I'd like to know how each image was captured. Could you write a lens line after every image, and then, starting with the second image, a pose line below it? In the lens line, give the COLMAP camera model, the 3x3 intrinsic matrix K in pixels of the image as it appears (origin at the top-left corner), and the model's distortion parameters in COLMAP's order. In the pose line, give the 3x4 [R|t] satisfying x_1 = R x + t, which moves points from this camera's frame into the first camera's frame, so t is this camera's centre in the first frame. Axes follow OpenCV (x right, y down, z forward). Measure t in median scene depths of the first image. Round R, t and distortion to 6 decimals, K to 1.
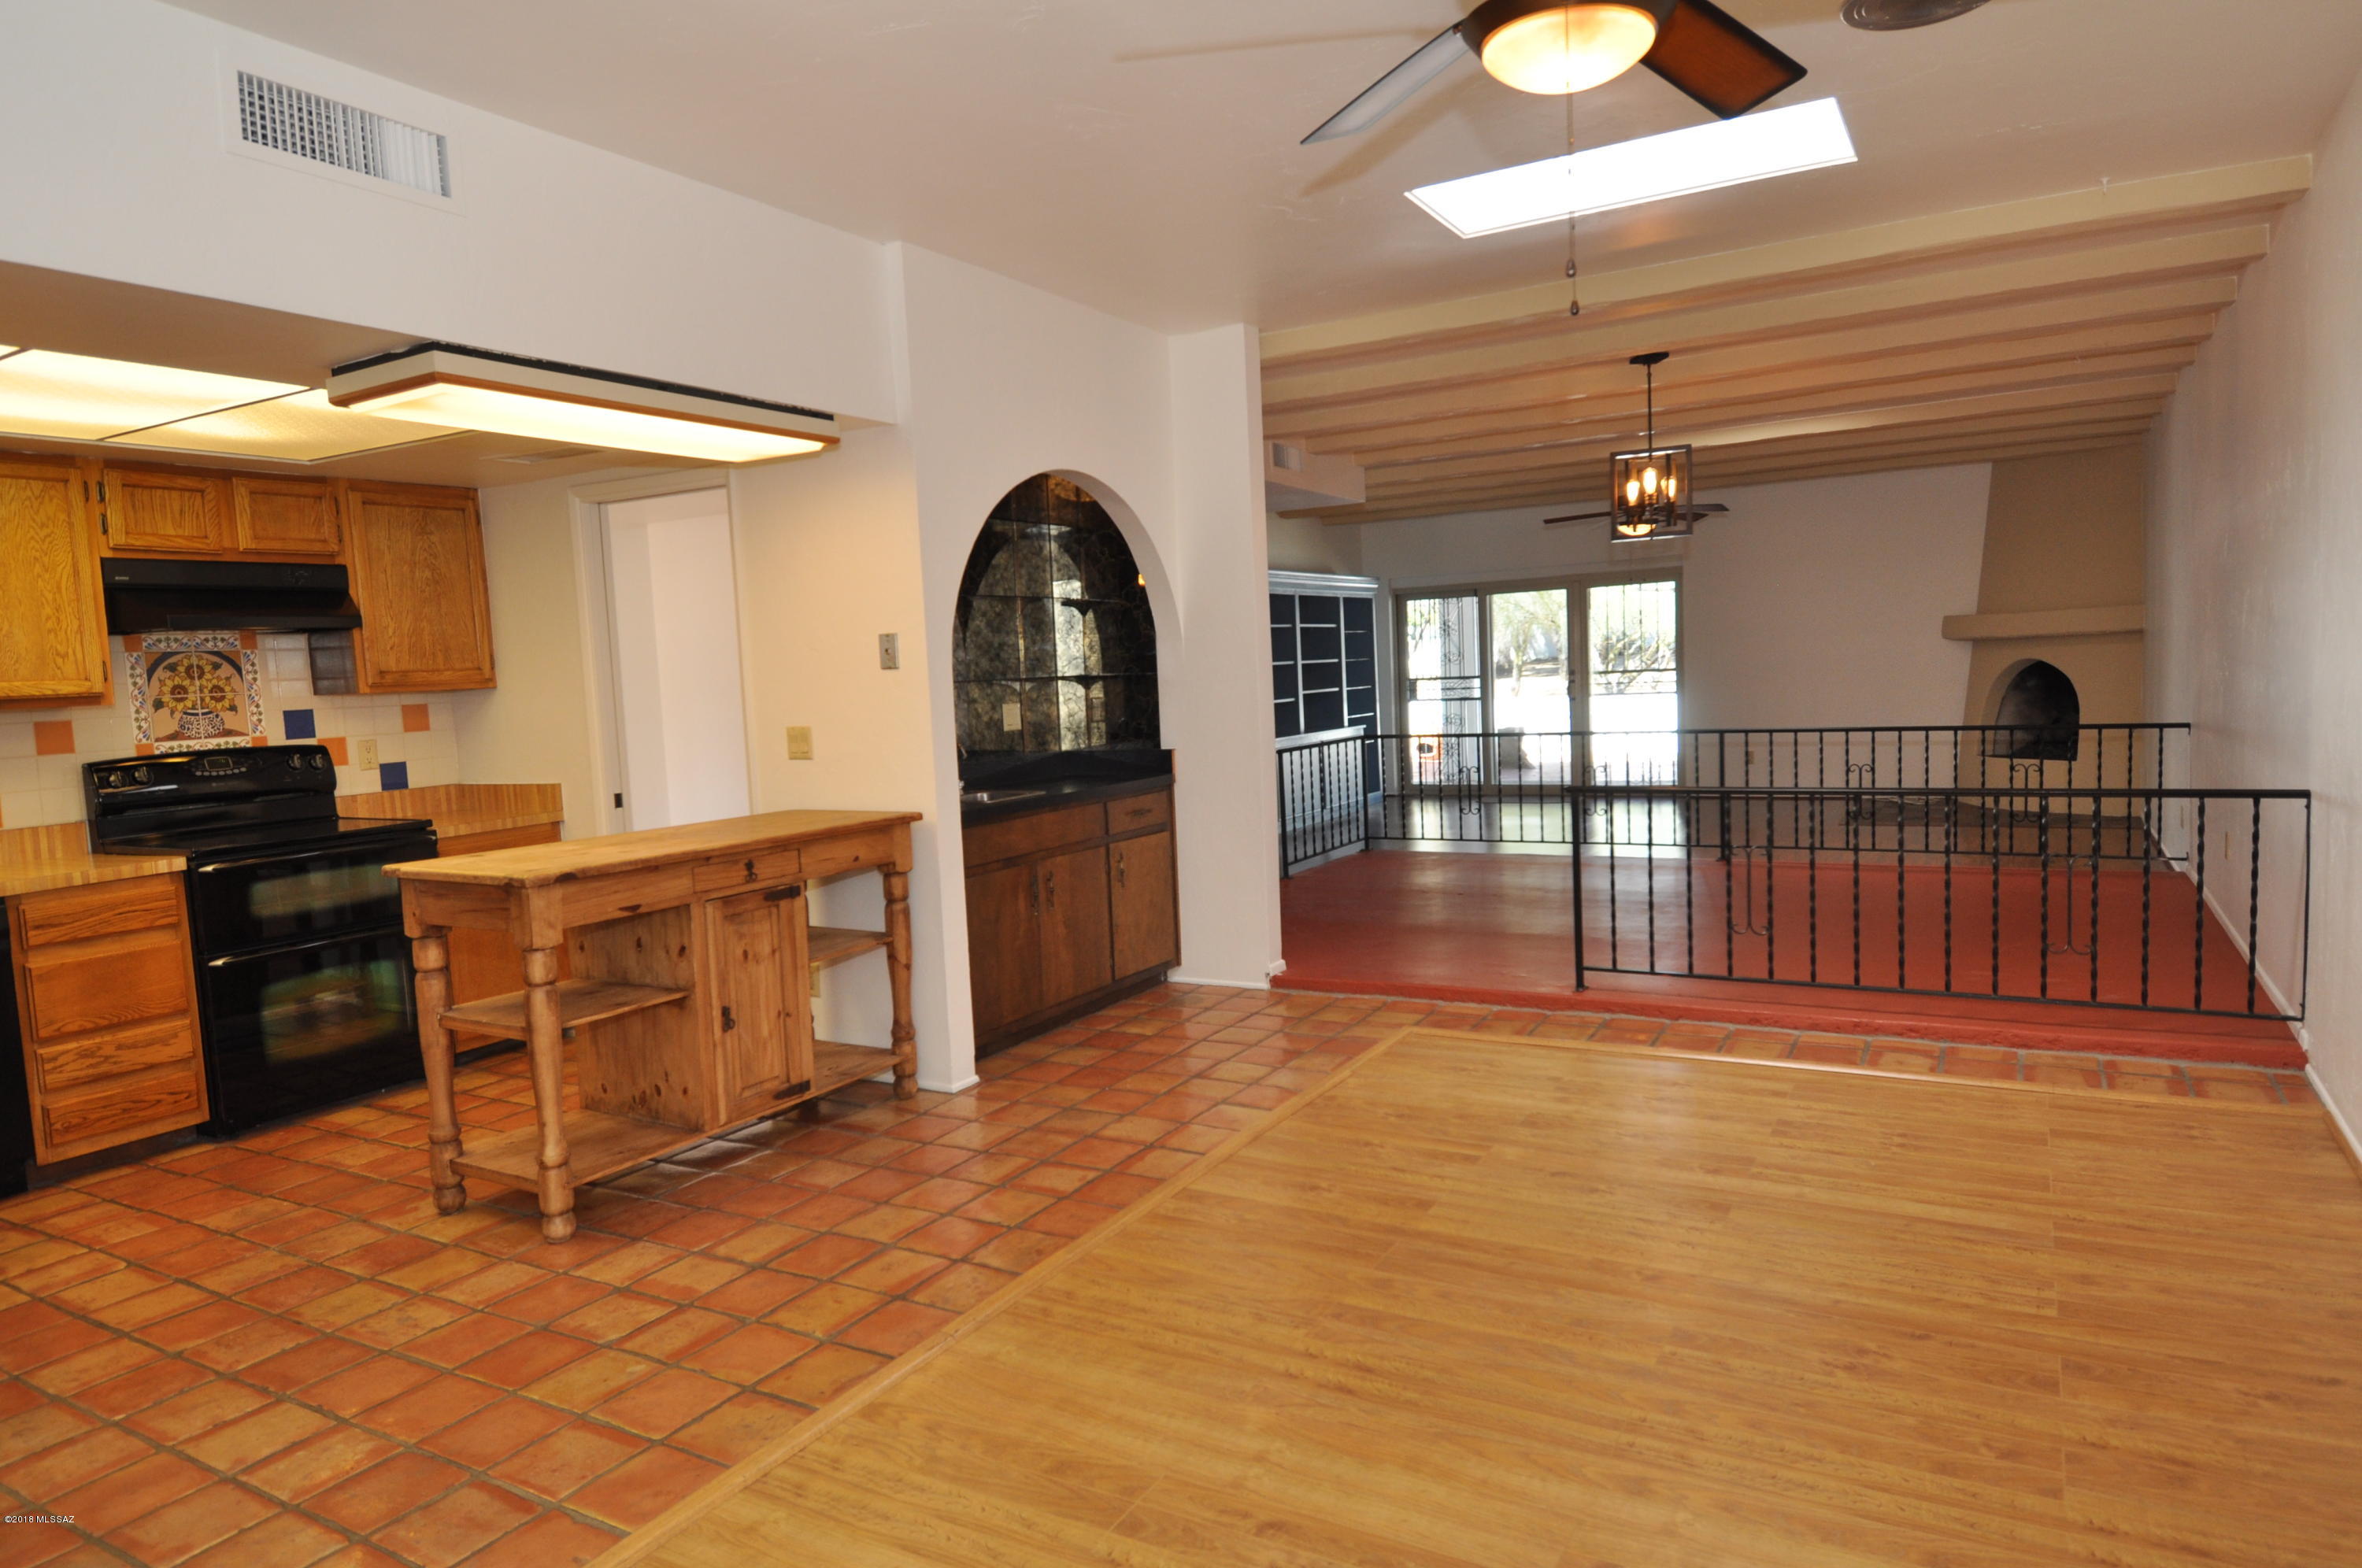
lens RADIAL K [[1422.8, 0, 1195.3], [0, 1422.8, 801.0], [0, 0, 1]] dist [0.006432, -0.004498]
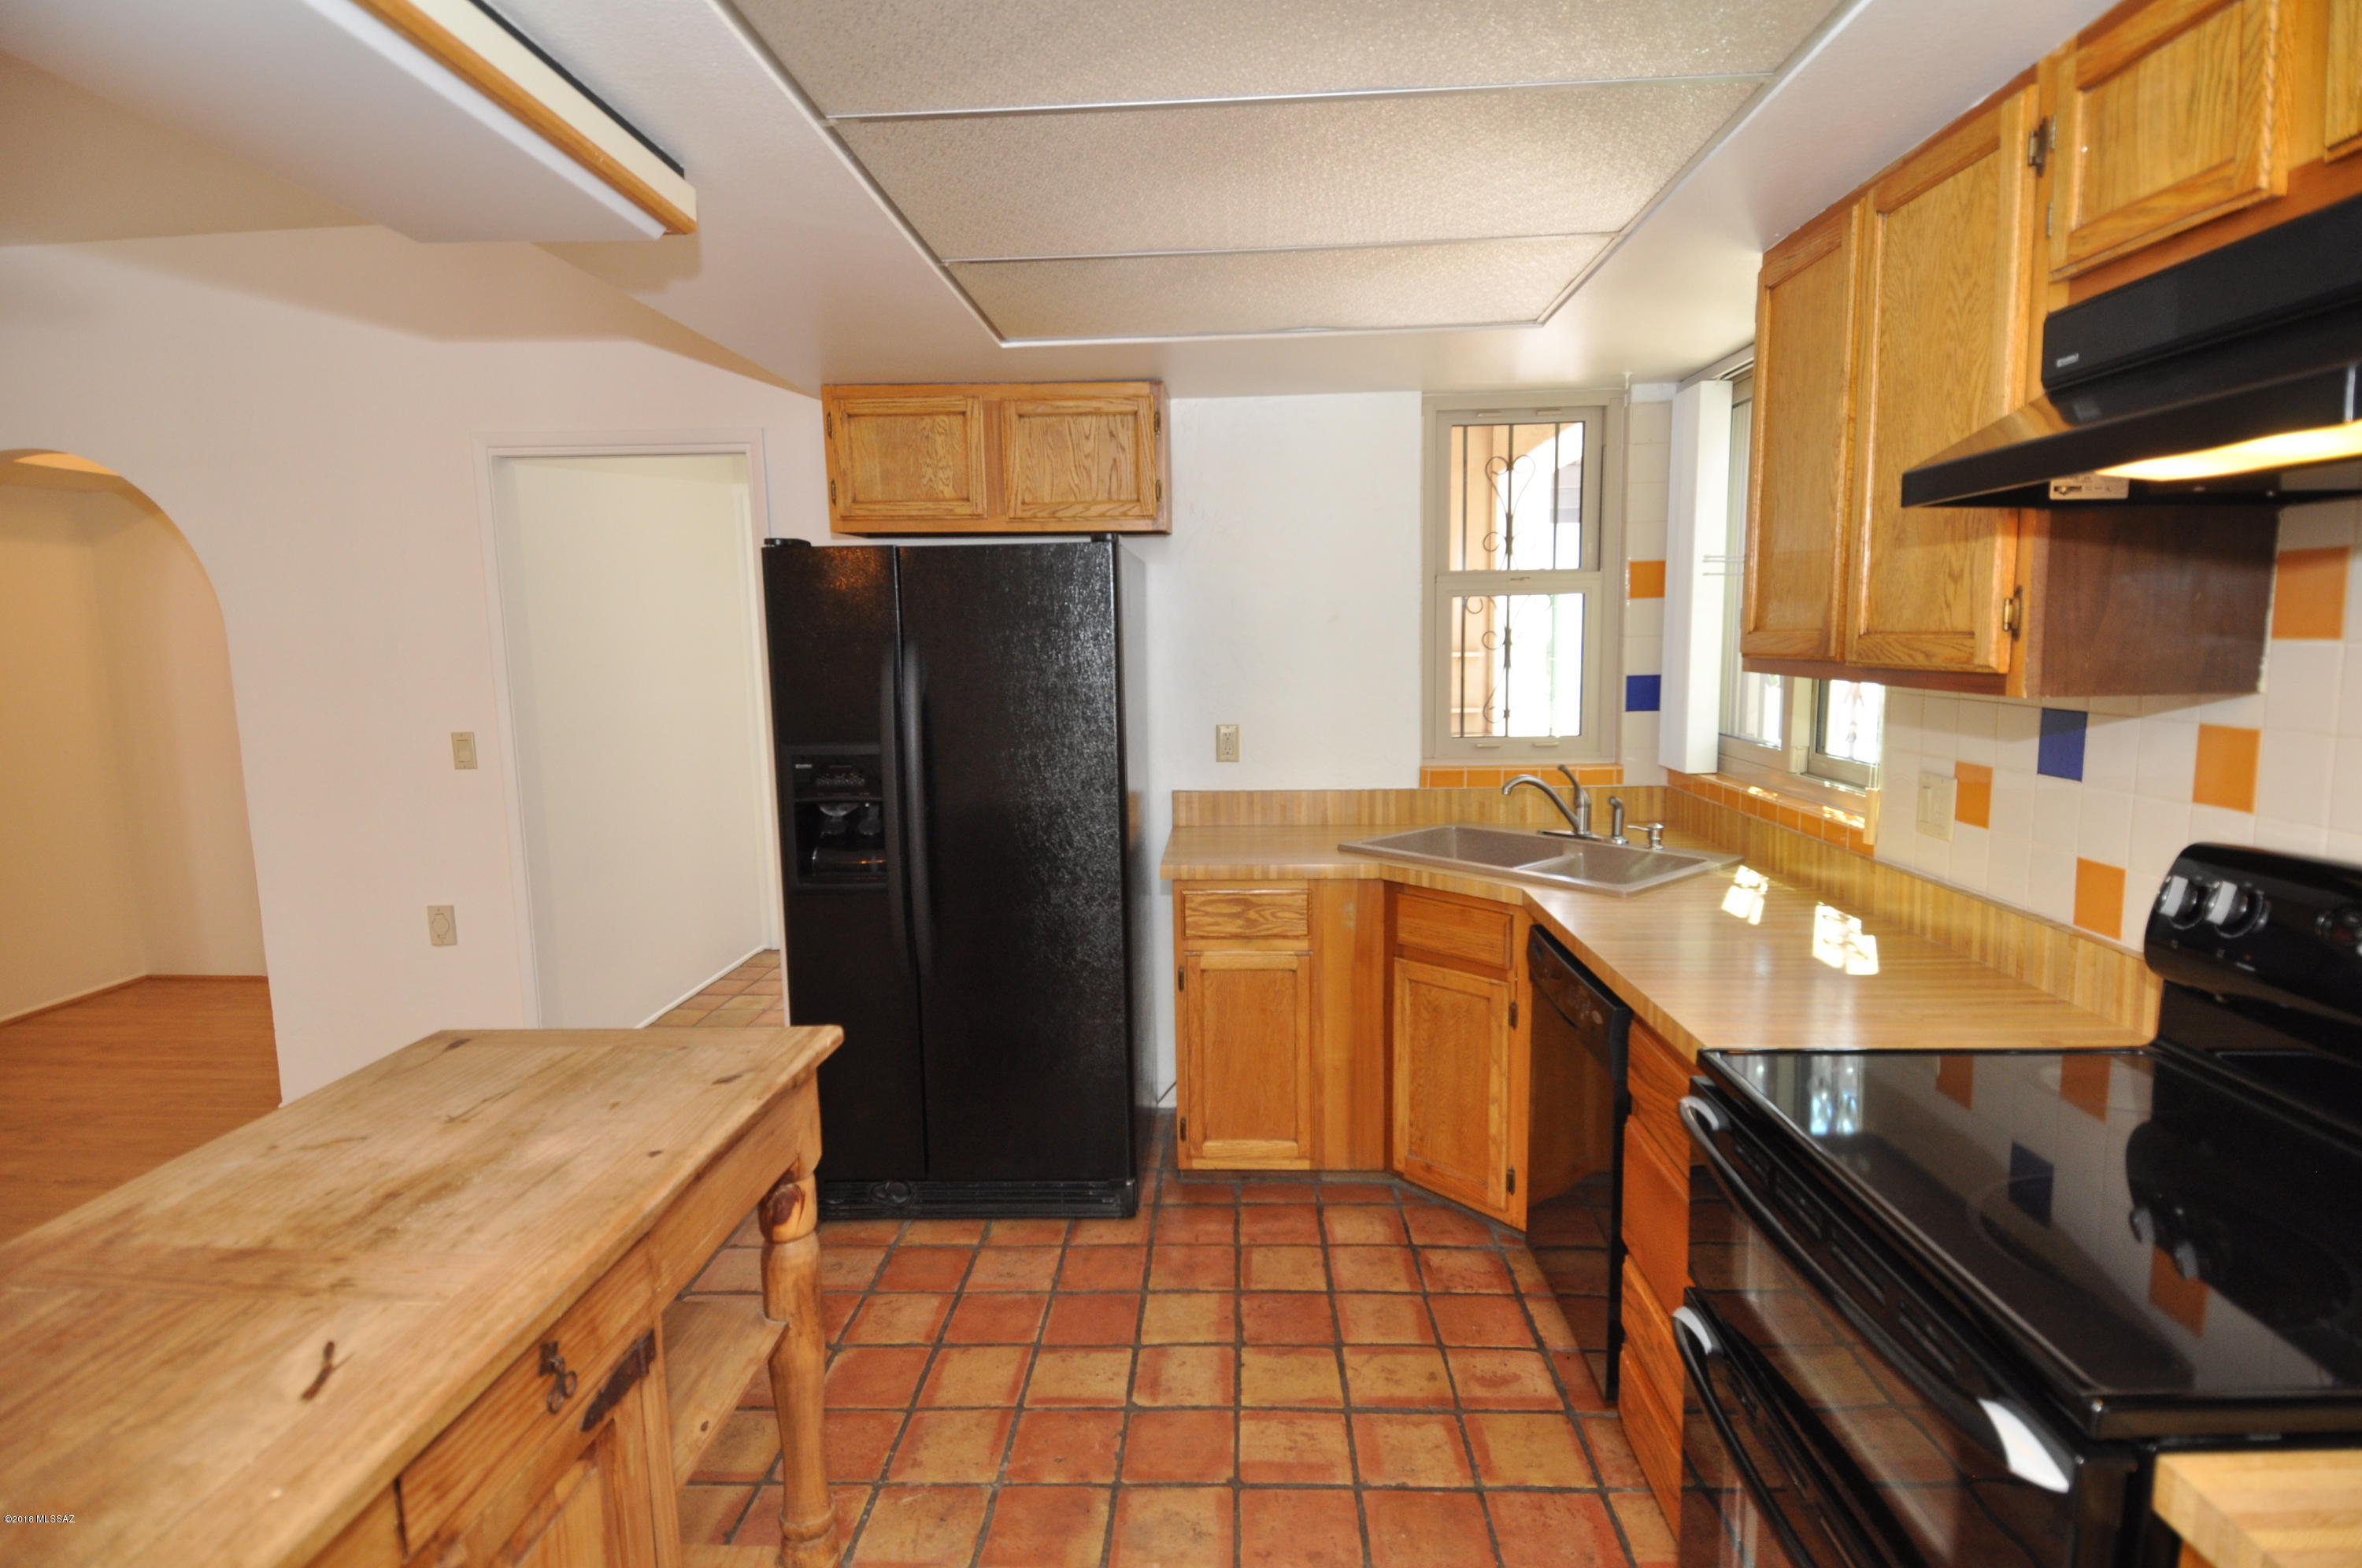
lens RADIAL K [[1222.9, 0, 1190.8], [0, 1222.9, 775.4], [0, 0, 1]] dist [0.021939, -0.036051]
pose [[-0.882040, 0.113529, -0.457292, -0.507005], [0.010322, 0.974961, 0.222138, -0.159555], [0.471061, 0.191214, -0.861126, 1.529689]]
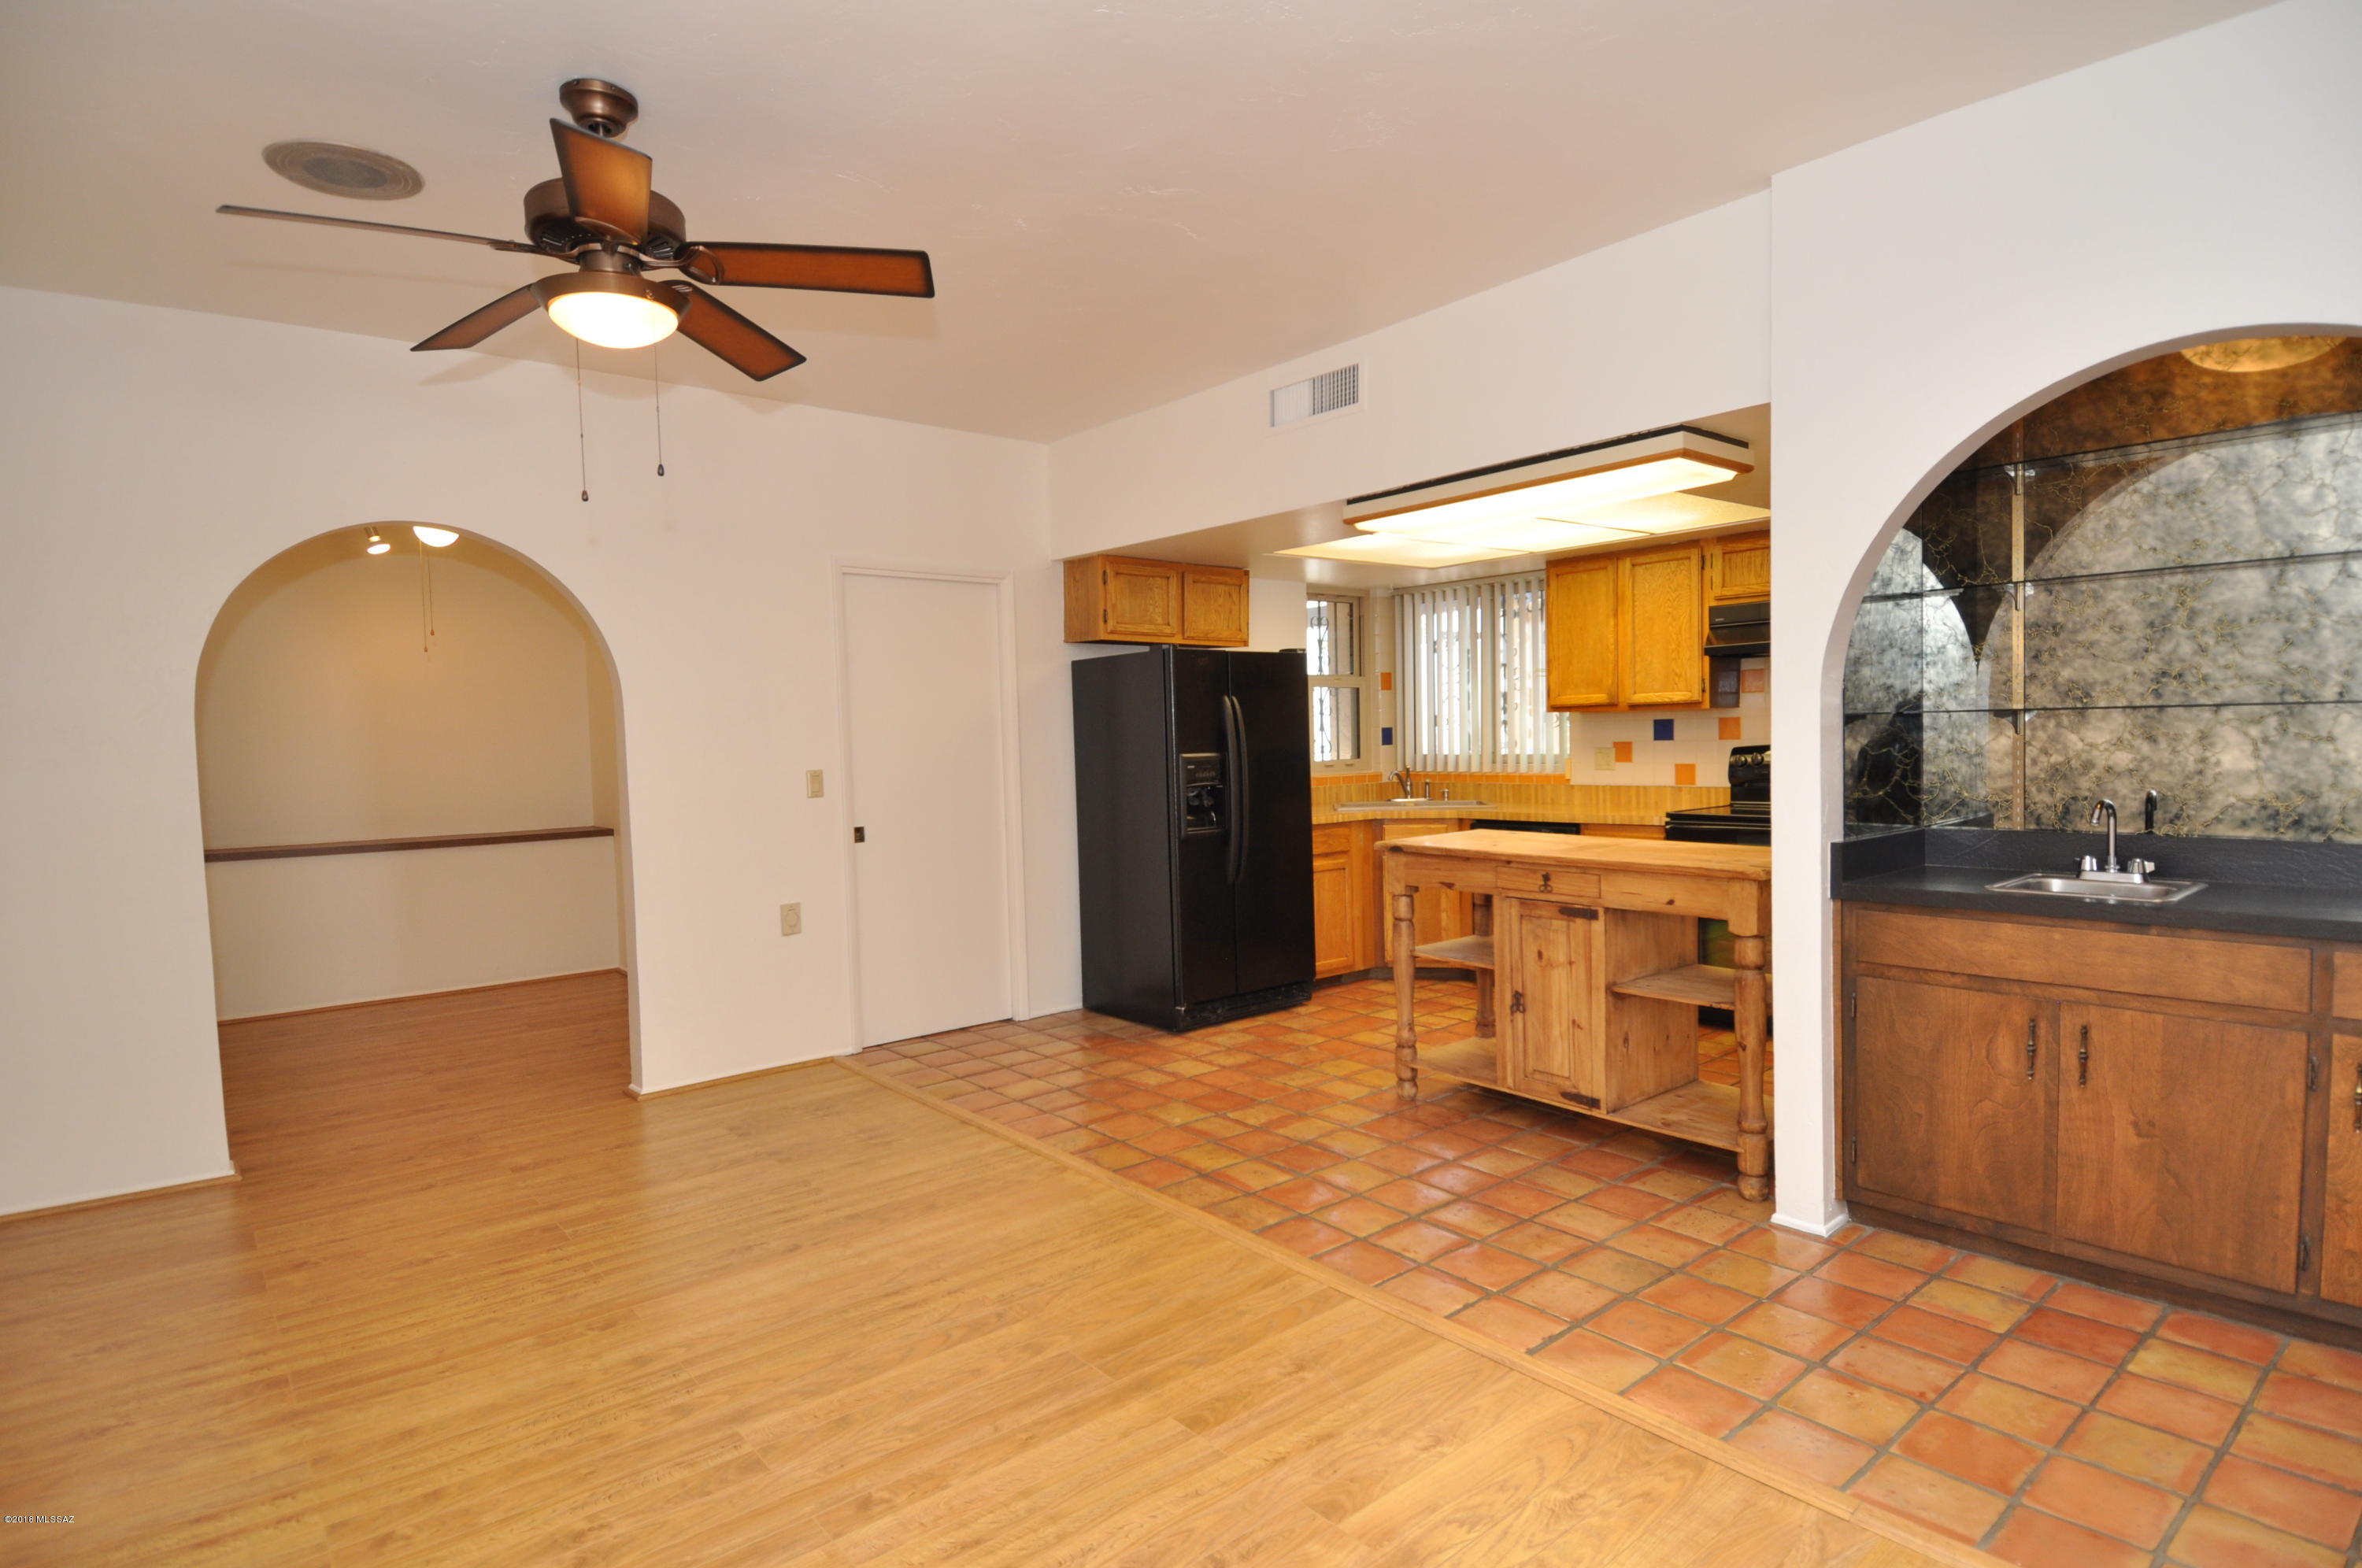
lens RADIAL K [[1222.9, 0, 1192.4], [0, 1222.9, 776.2], [0, 0, 1]] dist [0.021939, -0.036051]
pose [[-0.343673, 0.089174, -0.934846, 0.763306], [-0.052177, 0.992130, 0.113820, -0.145324], [0.937639, 0.087894, -0.336316, 1.201093]]
